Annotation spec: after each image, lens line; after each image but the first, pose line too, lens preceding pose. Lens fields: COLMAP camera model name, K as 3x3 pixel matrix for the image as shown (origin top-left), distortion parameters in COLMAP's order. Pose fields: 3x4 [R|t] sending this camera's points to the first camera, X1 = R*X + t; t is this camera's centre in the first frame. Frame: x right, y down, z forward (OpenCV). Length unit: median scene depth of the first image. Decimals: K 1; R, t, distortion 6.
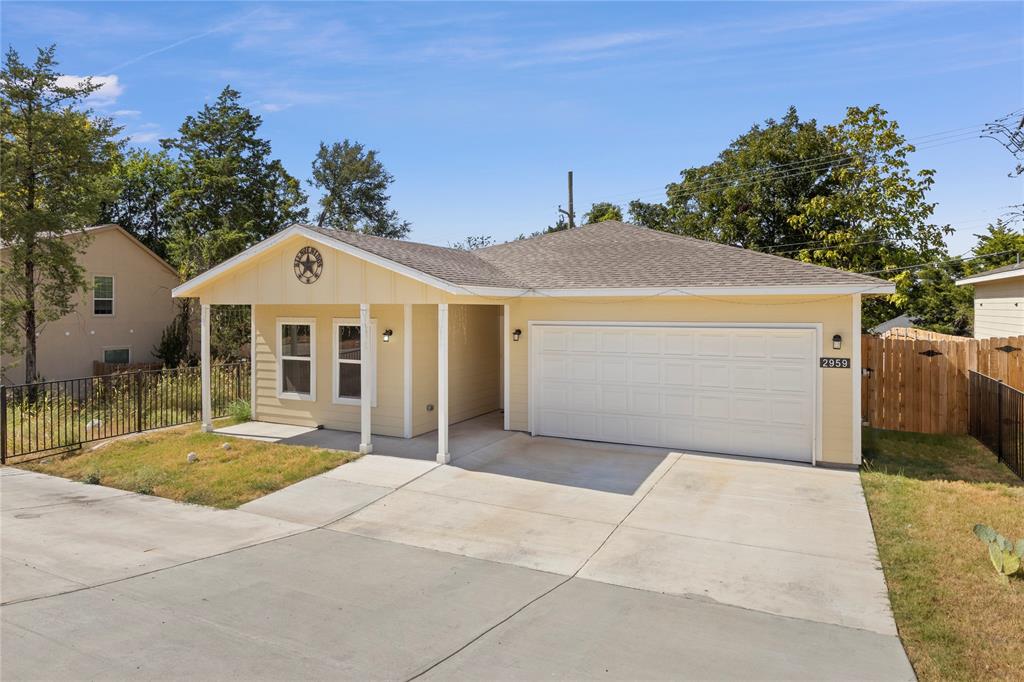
lens RADIAL K [[615.6, 0, 512.0], [0, 615.6, 332.2], [0, 0, 1]] dist [0.006956, -0.000926]
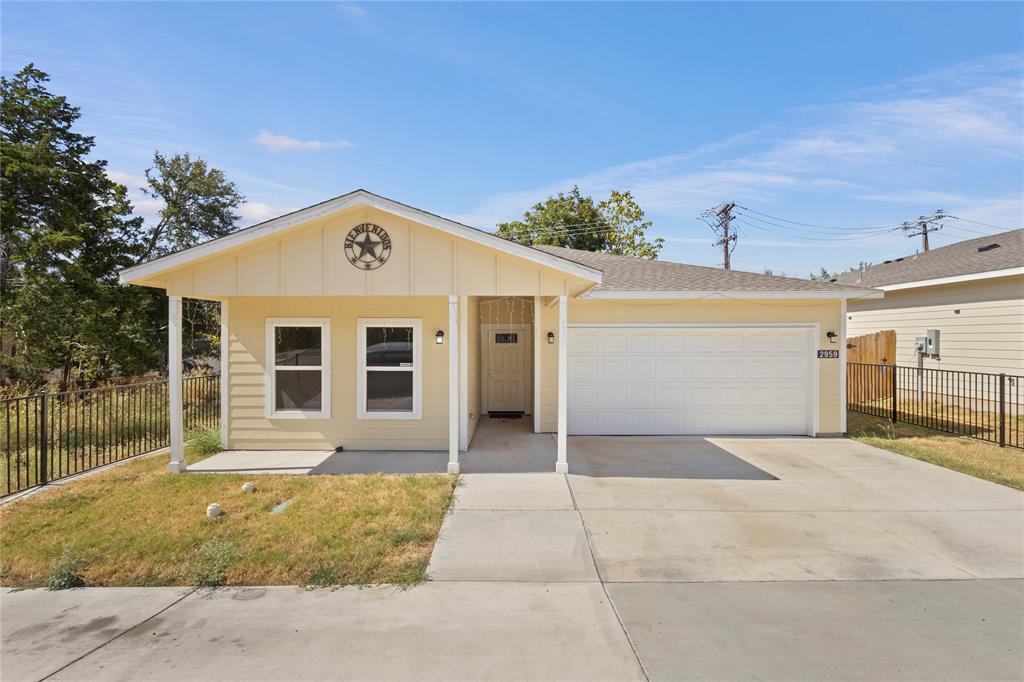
lens RADIAL K [[471.7, 0, 517.8], [0, 471.7, 347.9], [0, 0, 1]] dist [0.002051, -0.001069]
pose [[0.897580, -0.010362, 0.440730, -0.378375], [0.017203, 0.999786, -0.011529, 0.029362], [-0.440516, 0.017930, 0.897566, 0.323557]]
